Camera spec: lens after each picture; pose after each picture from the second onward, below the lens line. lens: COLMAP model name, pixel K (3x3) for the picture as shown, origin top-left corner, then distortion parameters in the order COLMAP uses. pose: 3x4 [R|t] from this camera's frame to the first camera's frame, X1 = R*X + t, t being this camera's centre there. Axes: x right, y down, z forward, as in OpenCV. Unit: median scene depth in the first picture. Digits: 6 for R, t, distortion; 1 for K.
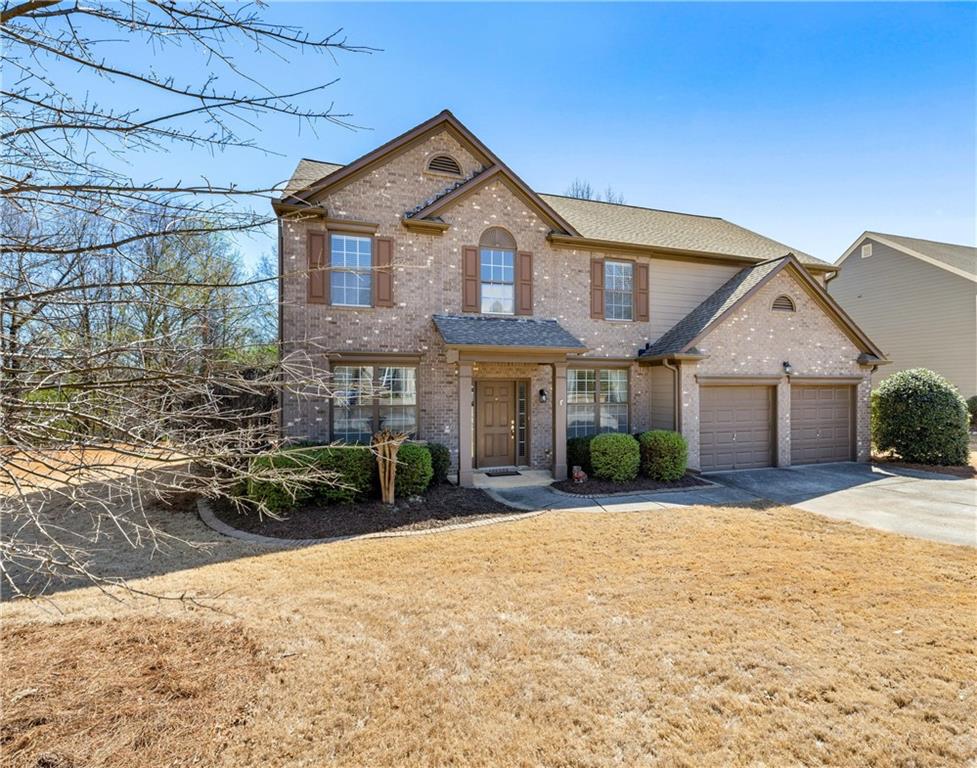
lens RADIAL K [[516.9, 0, 488.5], [0, 516.9, 384.0], [0, 0, 1]] dist [-0.001259, -0.000182]
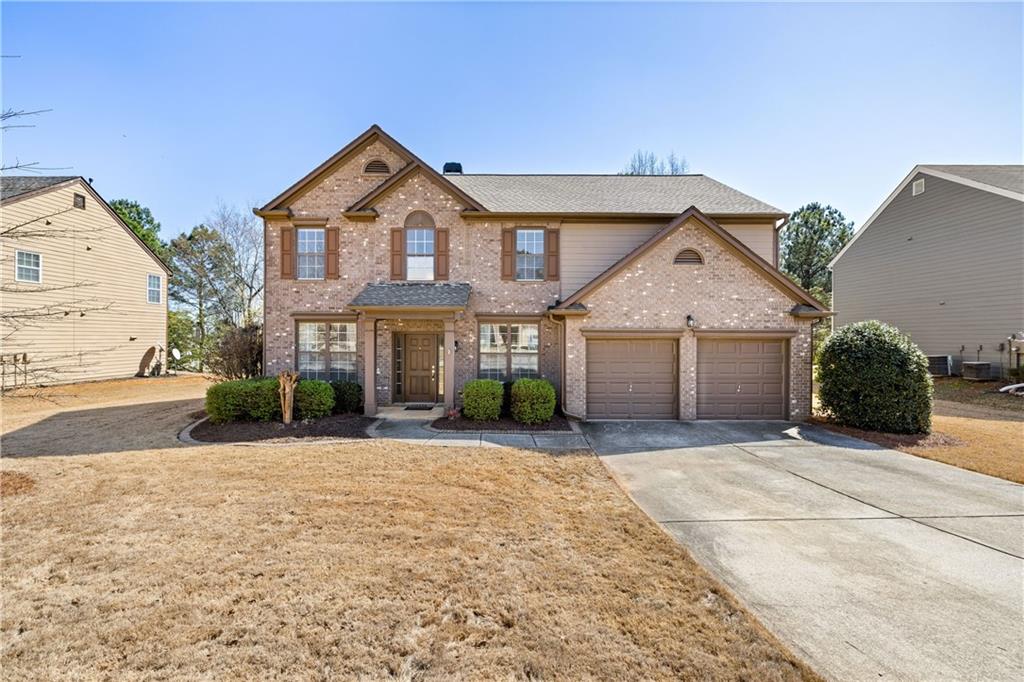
lens RADIAL K [[423.9, 0, 507.4], [0, 423.9, 335.7], [0, 0, 1]] dist [-0.000165, 0.000034]
pose [[0.934696, 0.004262, -0.355421, 0.570927], [-0.002873, 0.999986, 0.004437, -0.006444], [0.355435, -0.003126, 0.934696, 0.114873]]
